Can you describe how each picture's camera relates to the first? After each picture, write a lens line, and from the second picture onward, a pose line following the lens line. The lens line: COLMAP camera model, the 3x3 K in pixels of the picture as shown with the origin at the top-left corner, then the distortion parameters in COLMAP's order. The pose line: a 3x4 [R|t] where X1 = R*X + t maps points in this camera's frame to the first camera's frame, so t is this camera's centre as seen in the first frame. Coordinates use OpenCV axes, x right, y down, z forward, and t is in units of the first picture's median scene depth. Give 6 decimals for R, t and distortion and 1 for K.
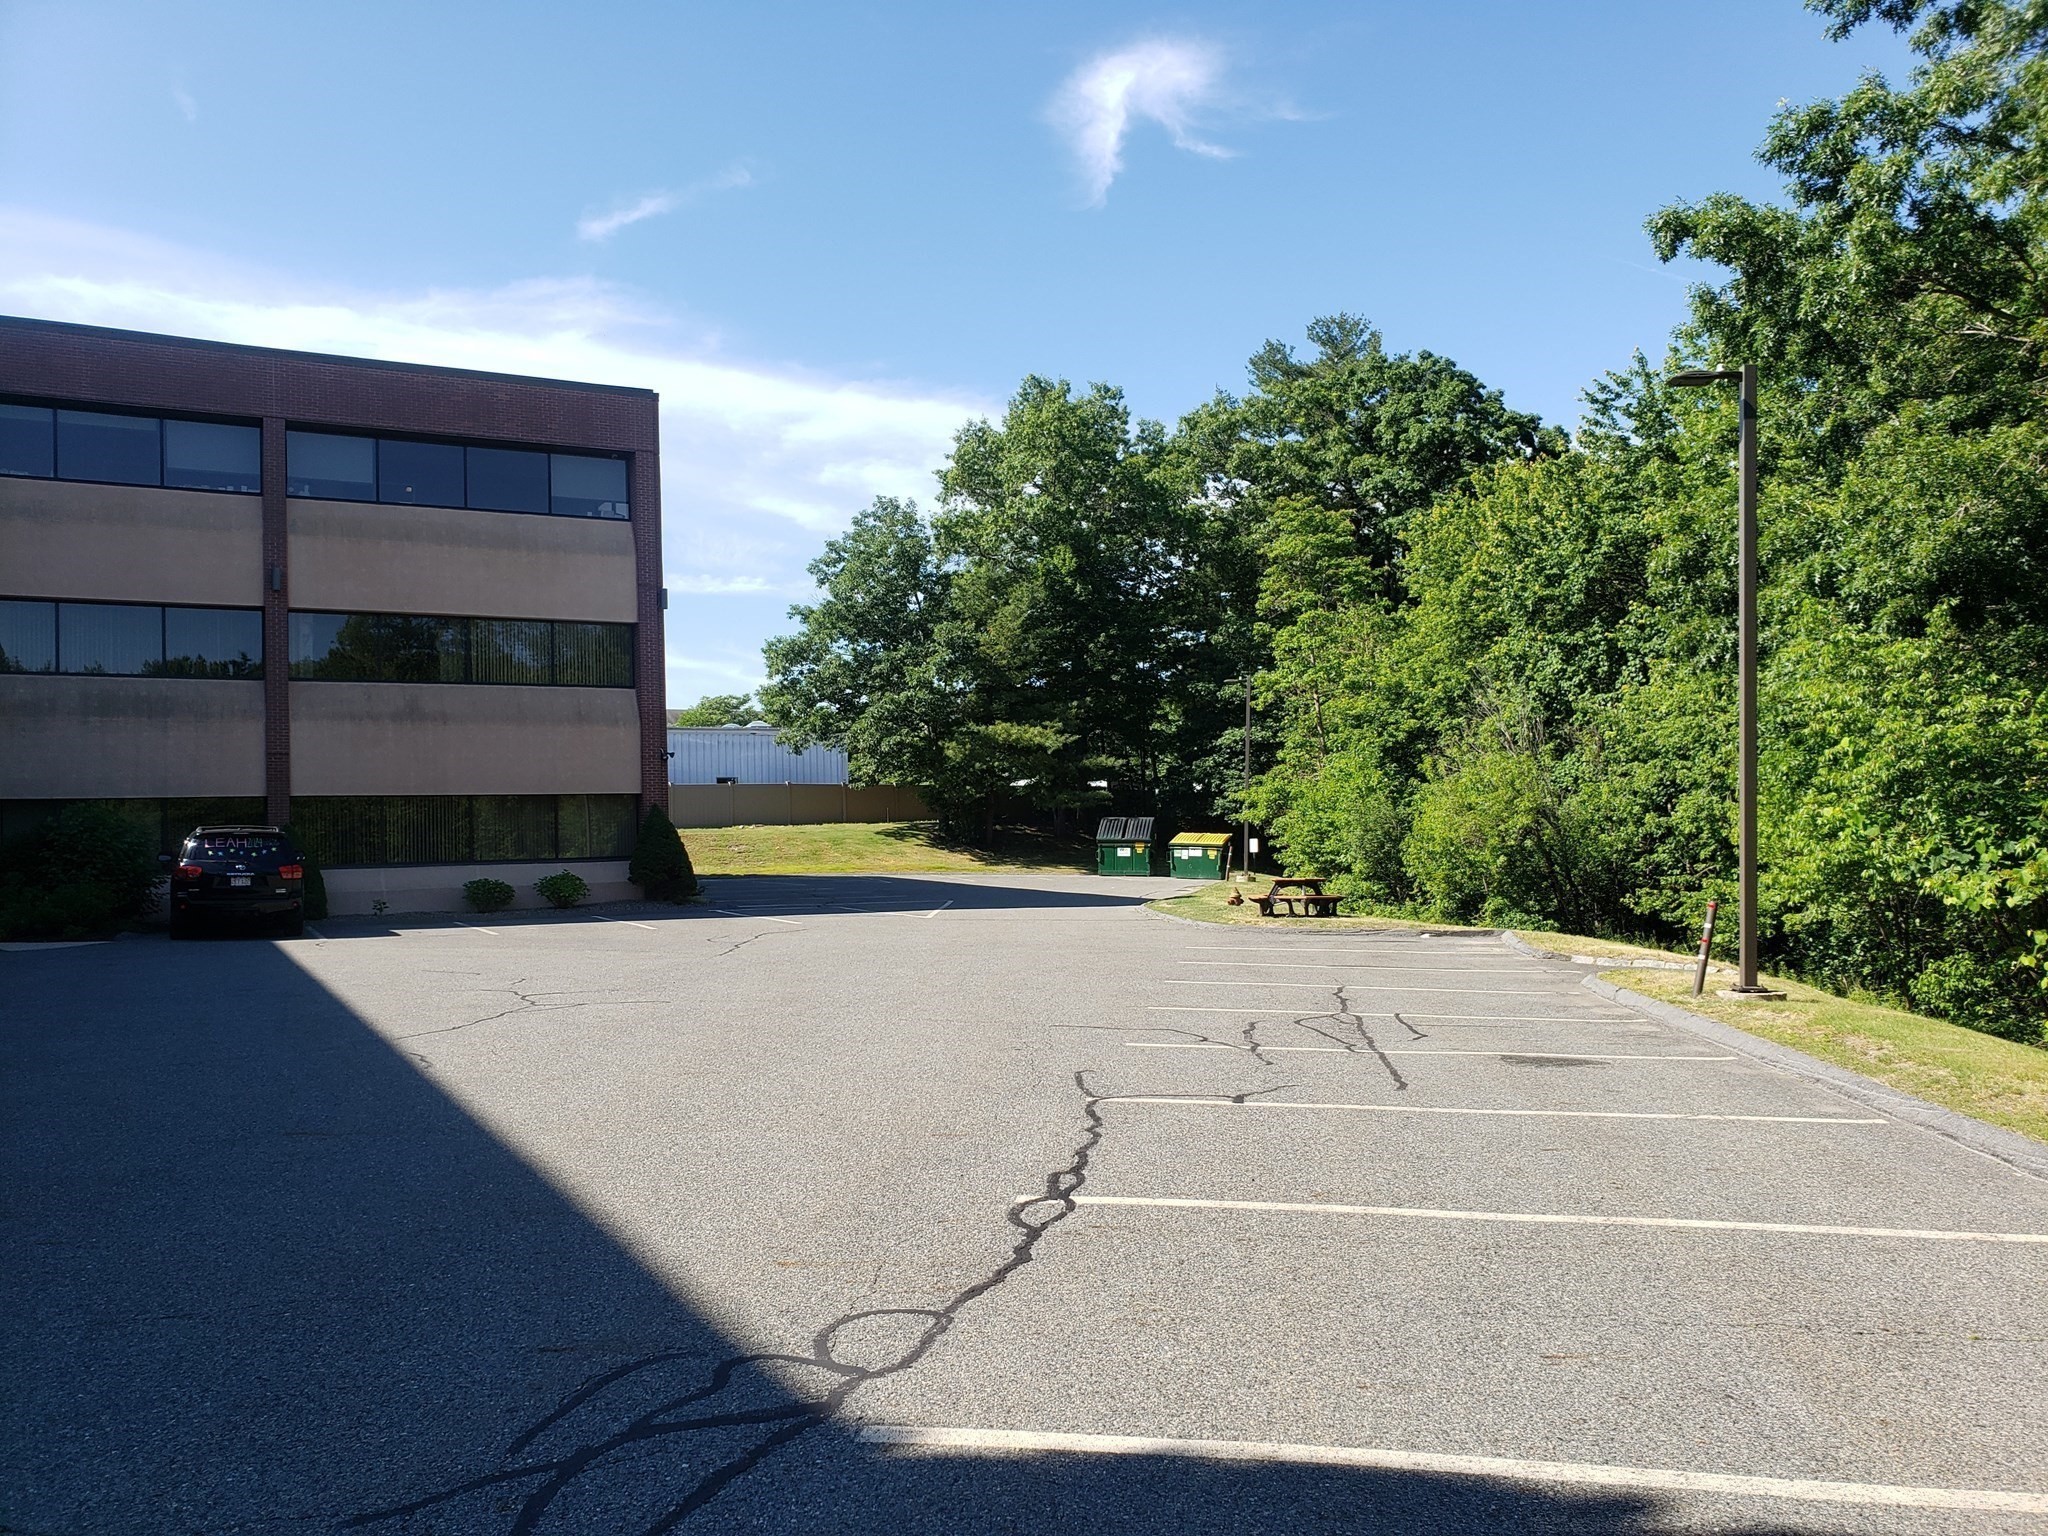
lens RADIAL K [[1536.2, 0, 1024.0], [0, 1536.2, 768.0], [0, 0, 1]] dist [-0.059725, 0.042238]
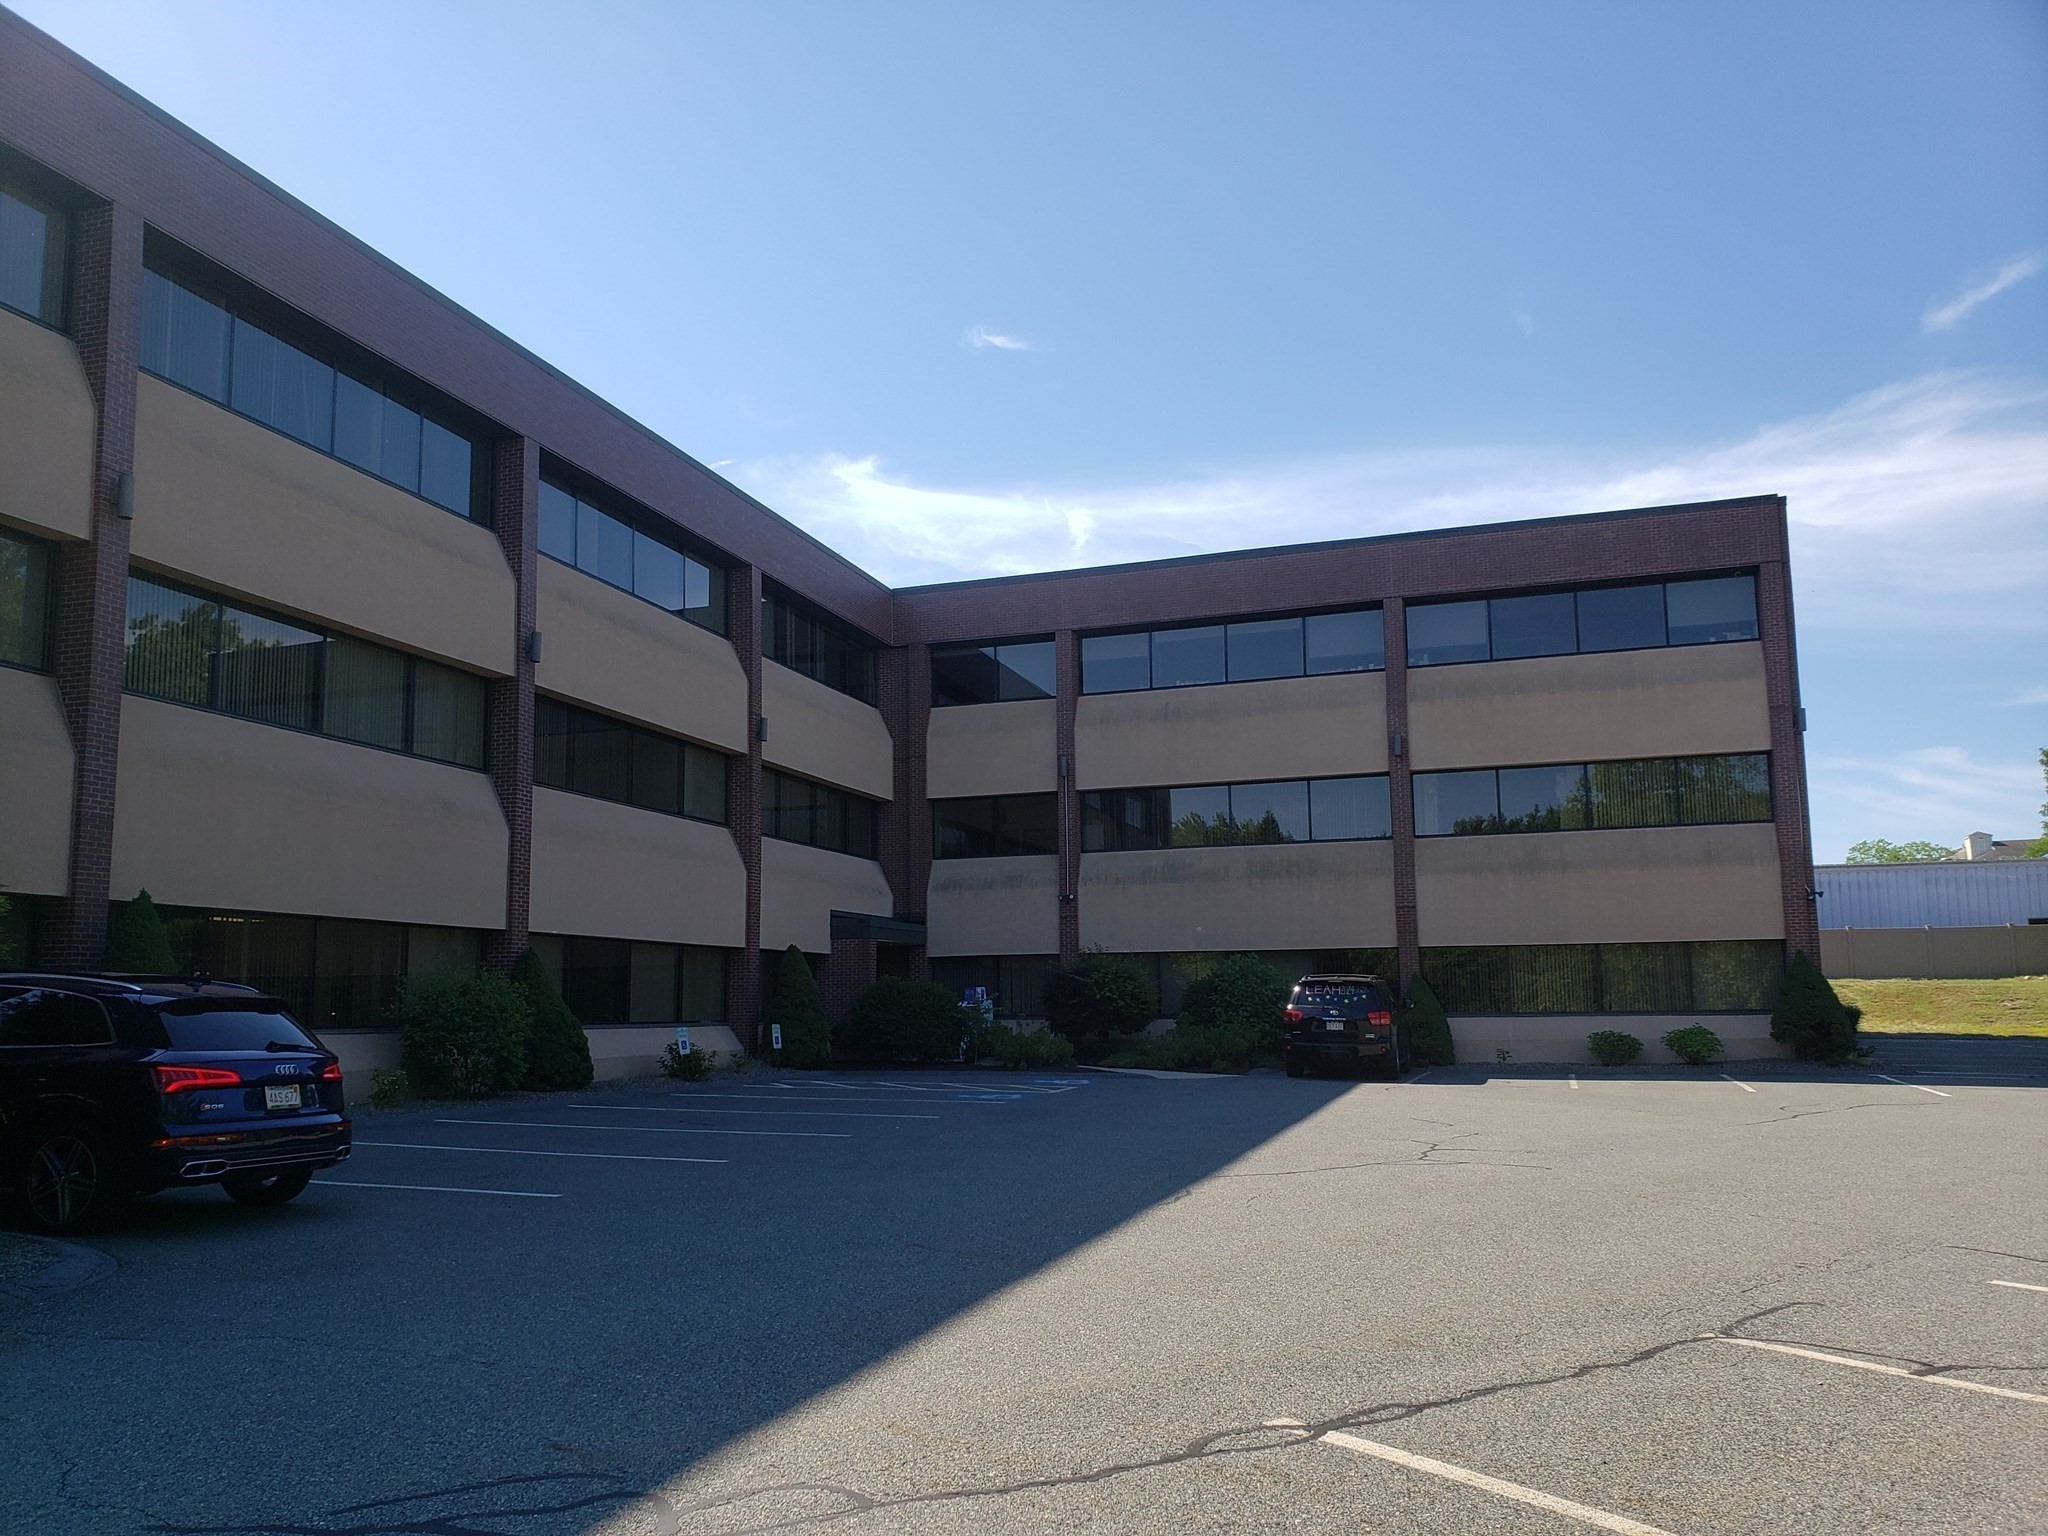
lens RADIAL K [[1536.2, 0, 1024.0], [0, 1536.2, 768.0], [0, 0, 1]] dist [-0.059725, 0.042238]
pose [[0.646464, -0.097672, -0.756667, 0.149348], [0.022009, 0.993746, -0.109471, 0.005005], [0.762627, 0.054115, 0.644570, 0.089711]]
